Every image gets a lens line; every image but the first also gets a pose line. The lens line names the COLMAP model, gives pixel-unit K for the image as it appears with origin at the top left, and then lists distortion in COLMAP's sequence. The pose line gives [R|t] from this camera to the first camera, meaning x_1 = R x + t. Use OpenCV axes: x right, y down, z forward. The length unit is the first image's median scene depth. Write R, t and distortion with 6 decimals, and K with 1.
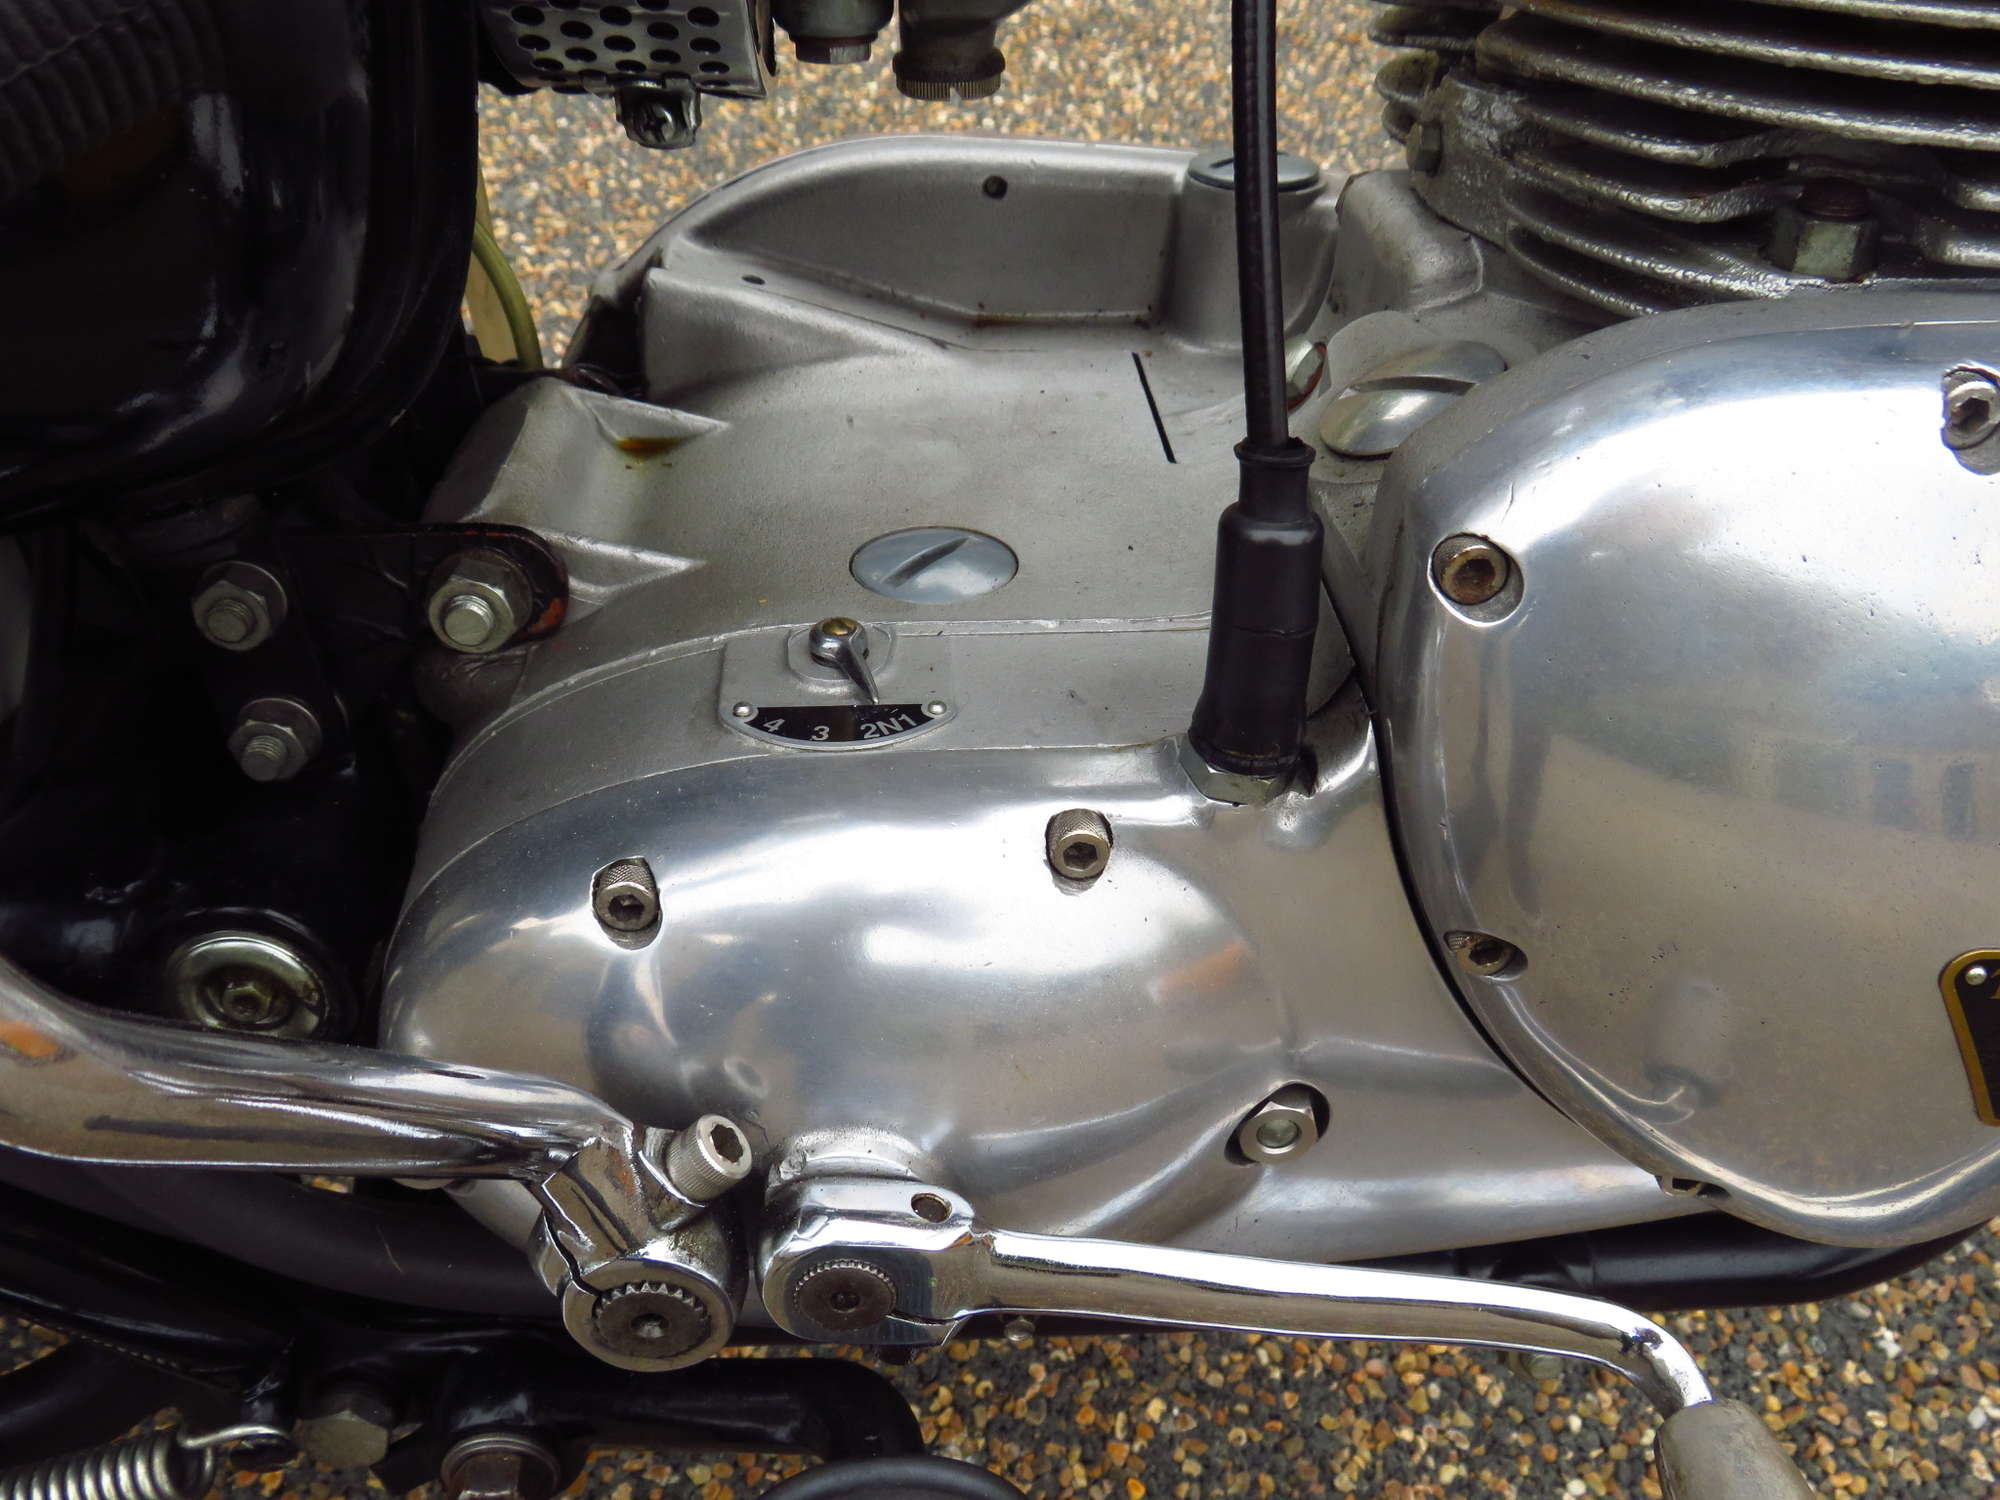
lens RADIAL K [[1711.4, 0, 995.5], [0, 1711.4, 749.6], [0, 0, 1]] dist [-0.042385, 0.013672]
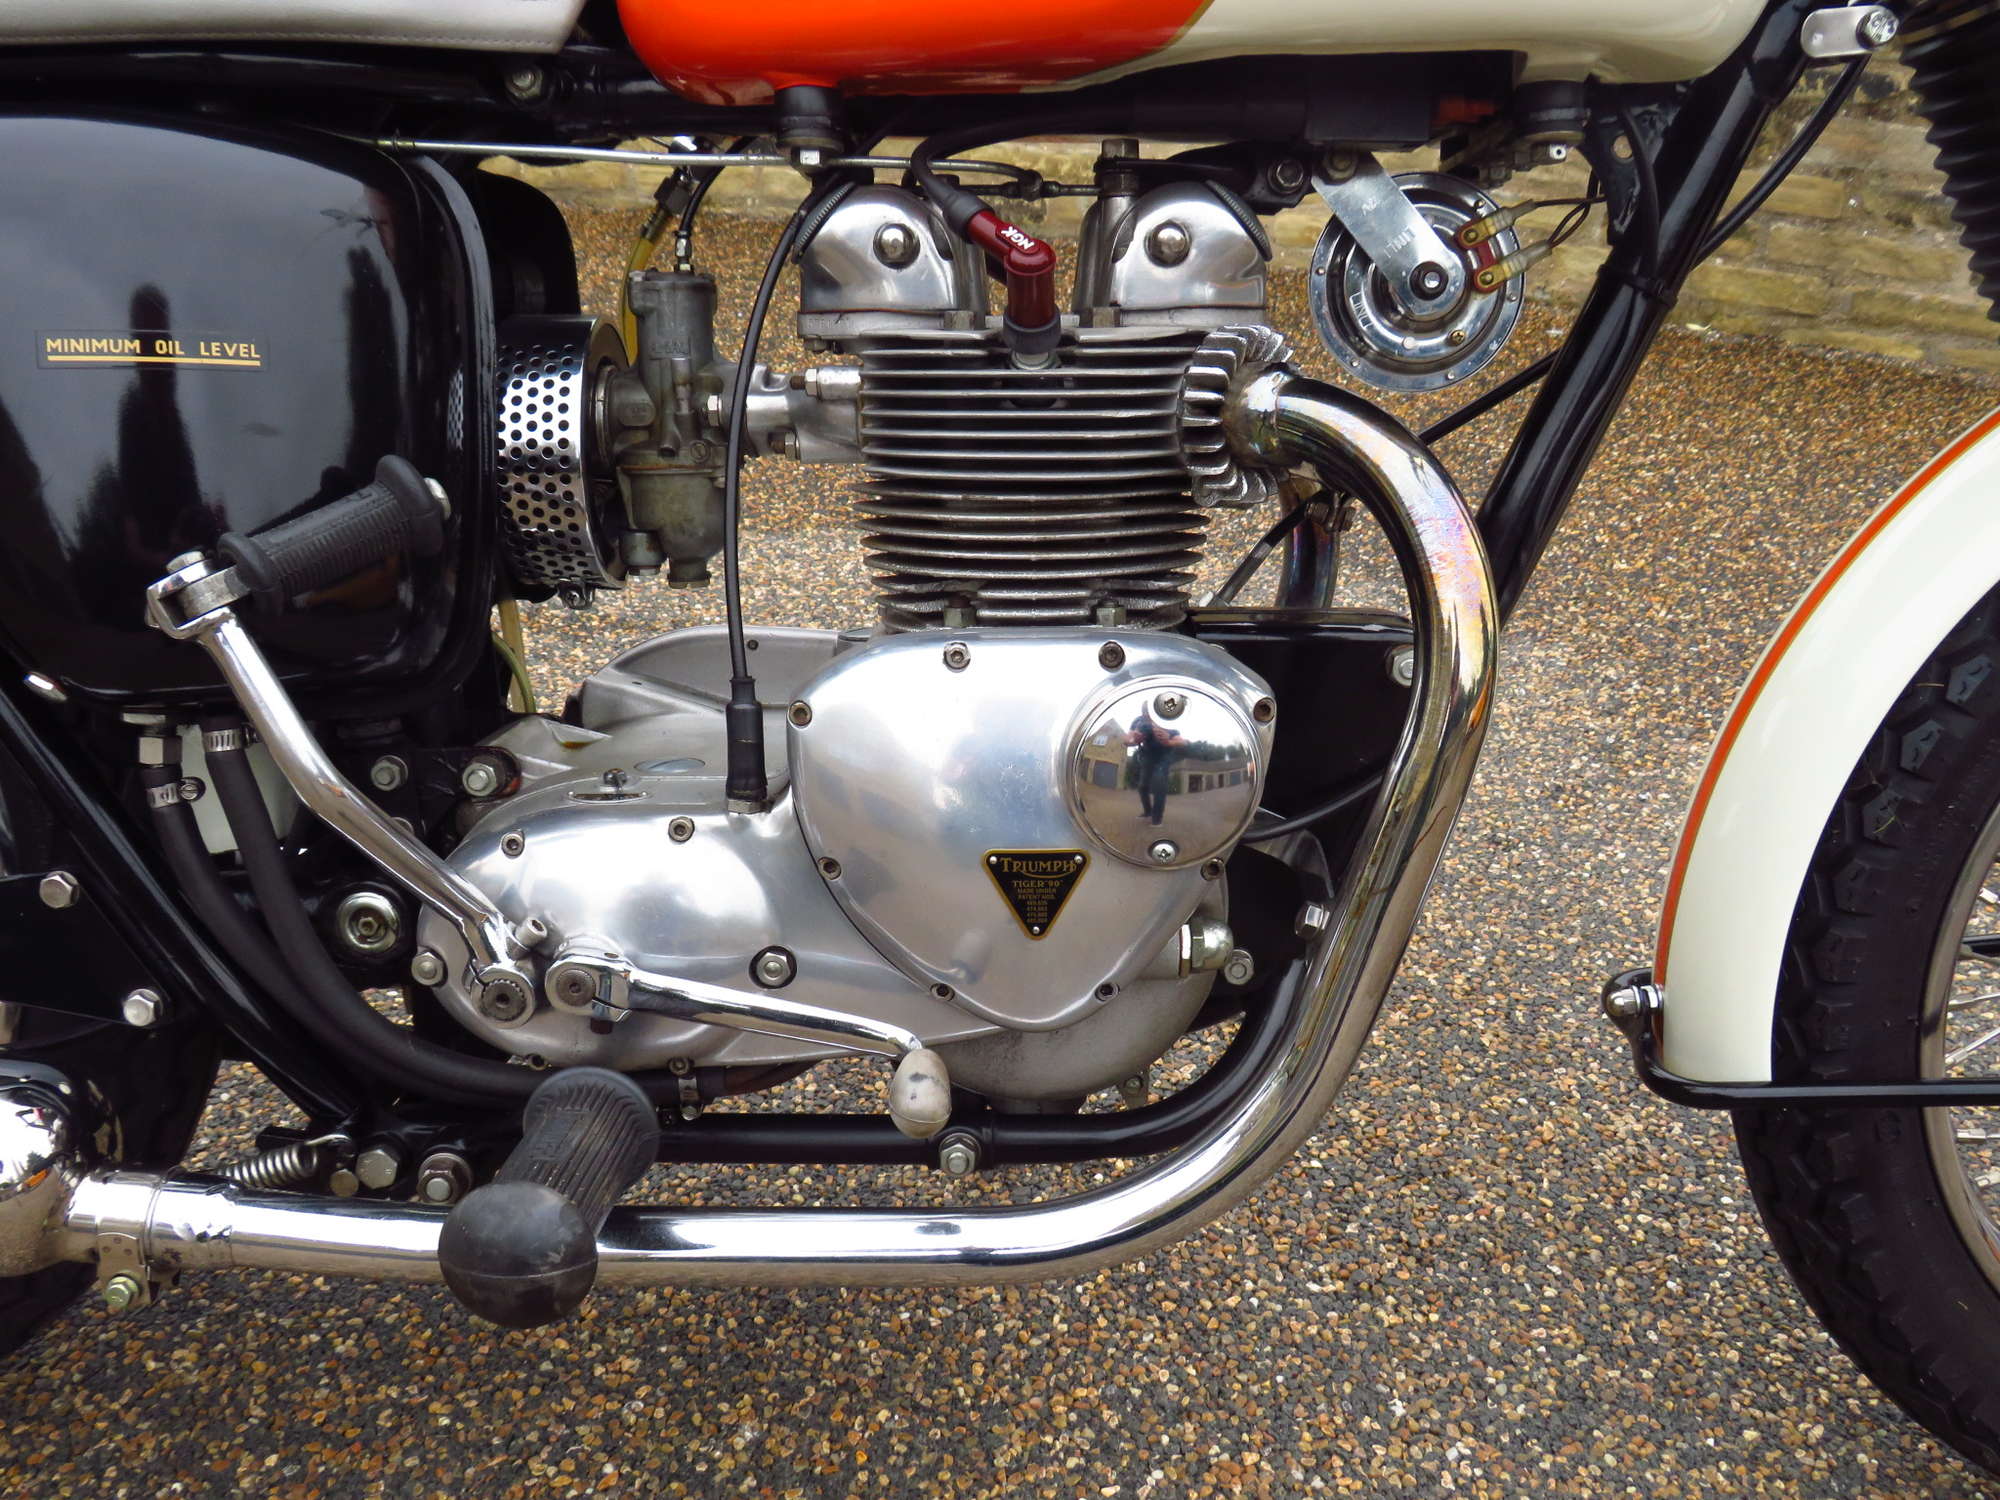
lens RADIAL K [[1711.4, 0, 998.8], [0, 1711.4, 745.5], [0, 0, 1]] dist [-0.042385, 0.013672]
pose [[0.997415, -0.002842, -0.071802, 0.308153], [-0.022946, 0.934308, -0.355726, 0.365755], [0.068097, 0.356454, 0.931828, -0.629526]]
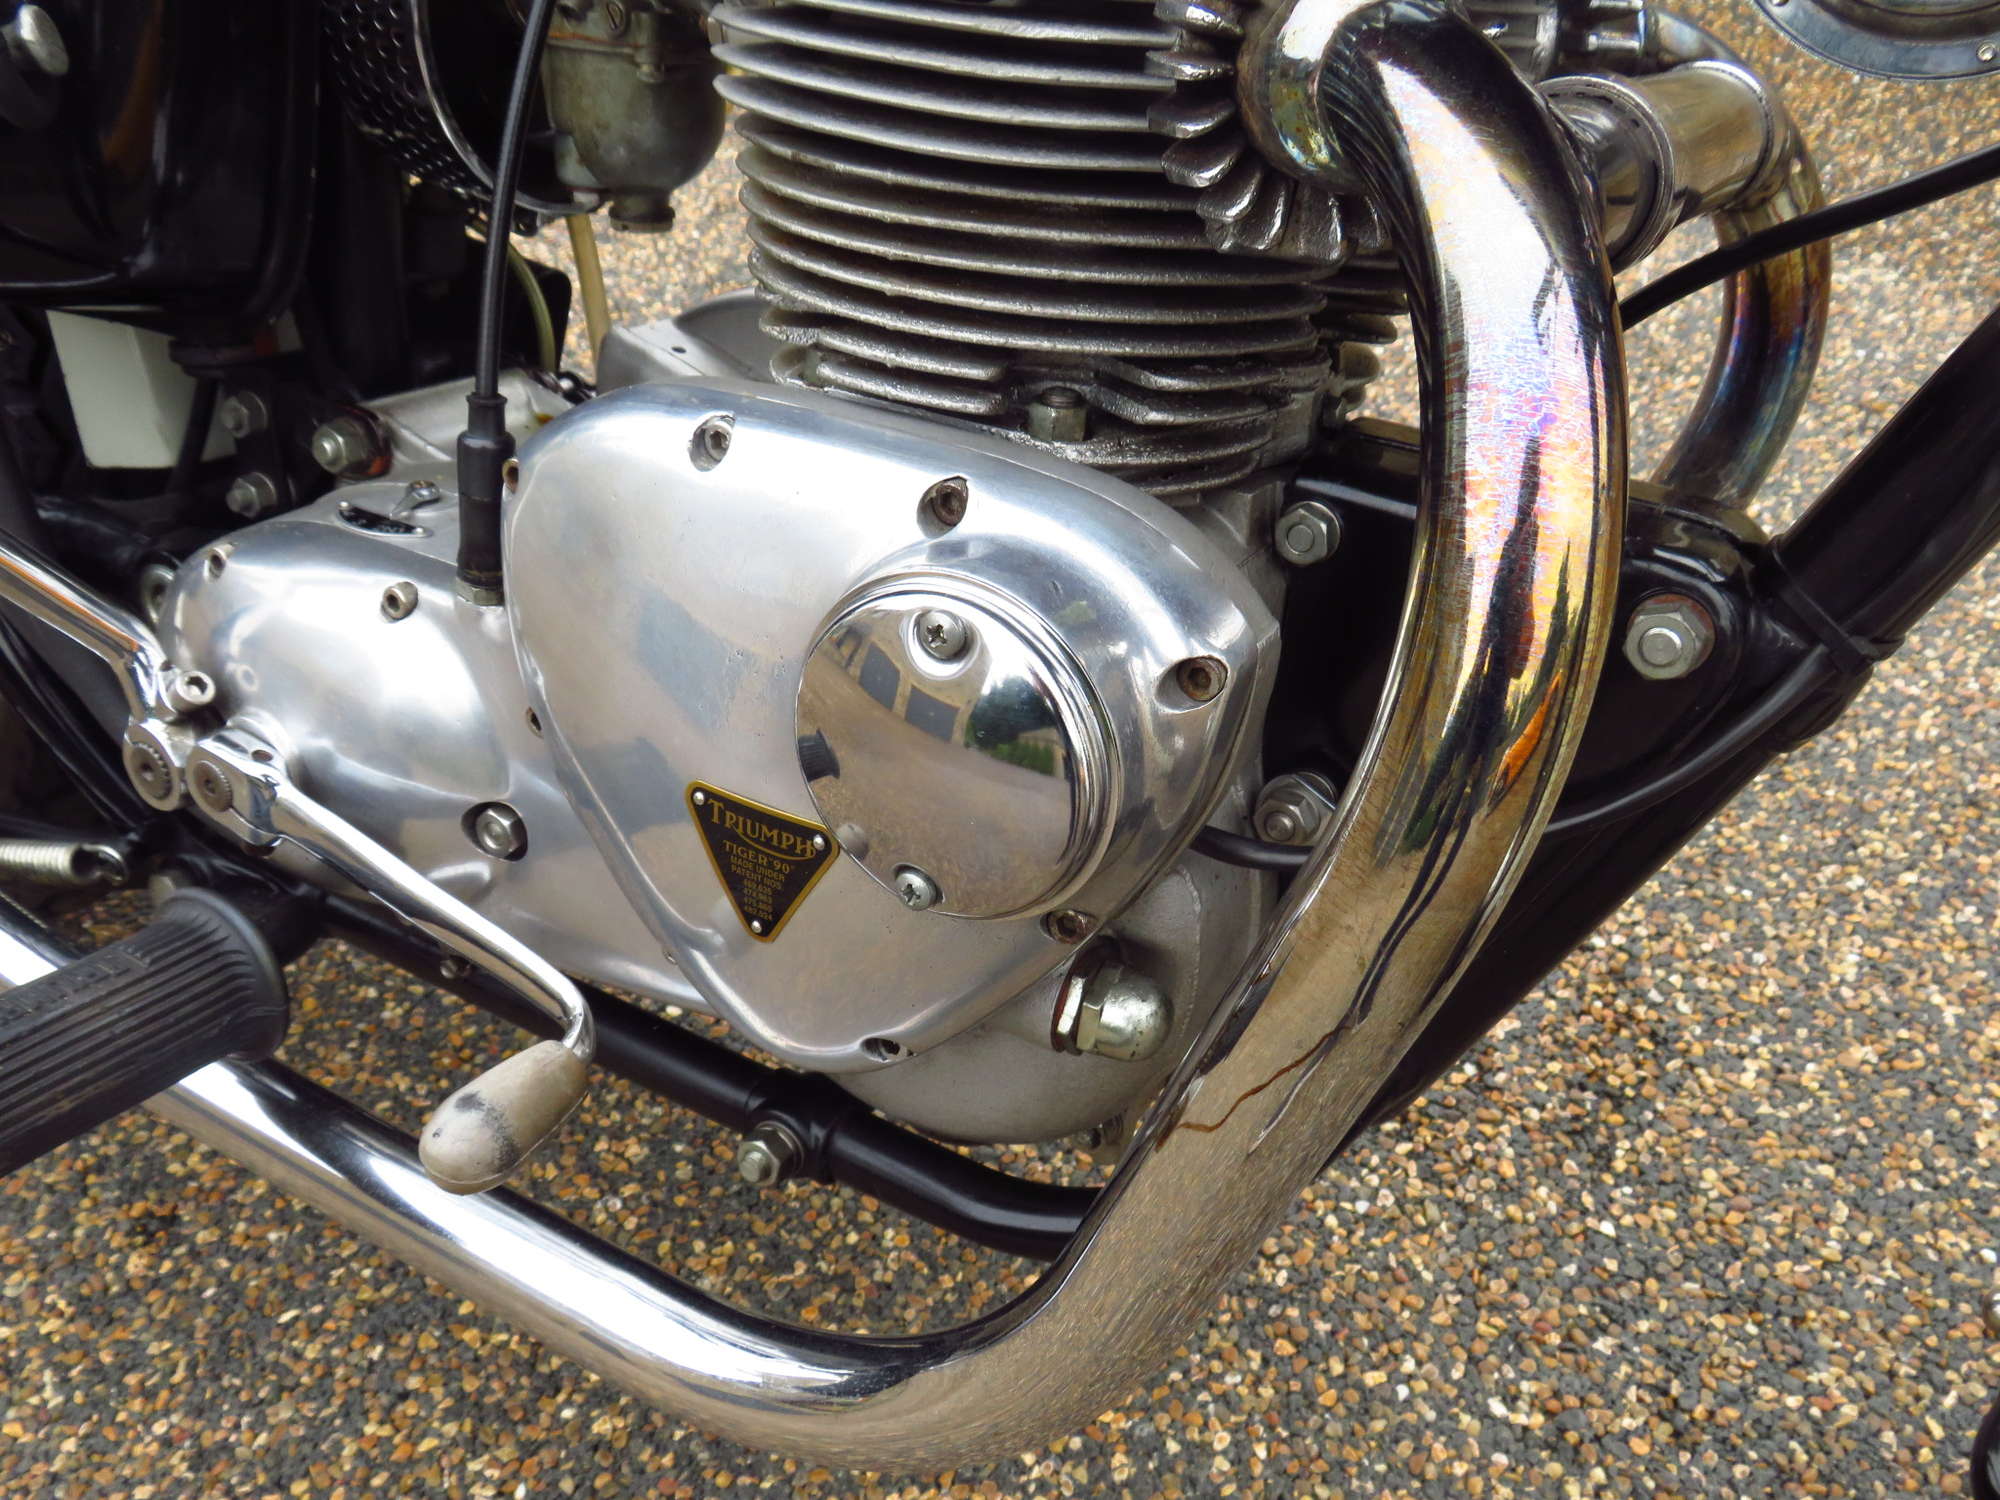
lens RADIAL K [[1711.4, 0, 996.6], [0, 1711.4, 747.4], [0, 0, 1]] dist [-0.042385, 0.013672]
pose [[0.838155, 0.299821, -0.455635, 0.601333], [-0.363367, 0.929931, -0.056503, 0.030771], [0.406769, 0.212921, 0.888372, -0.127388]]
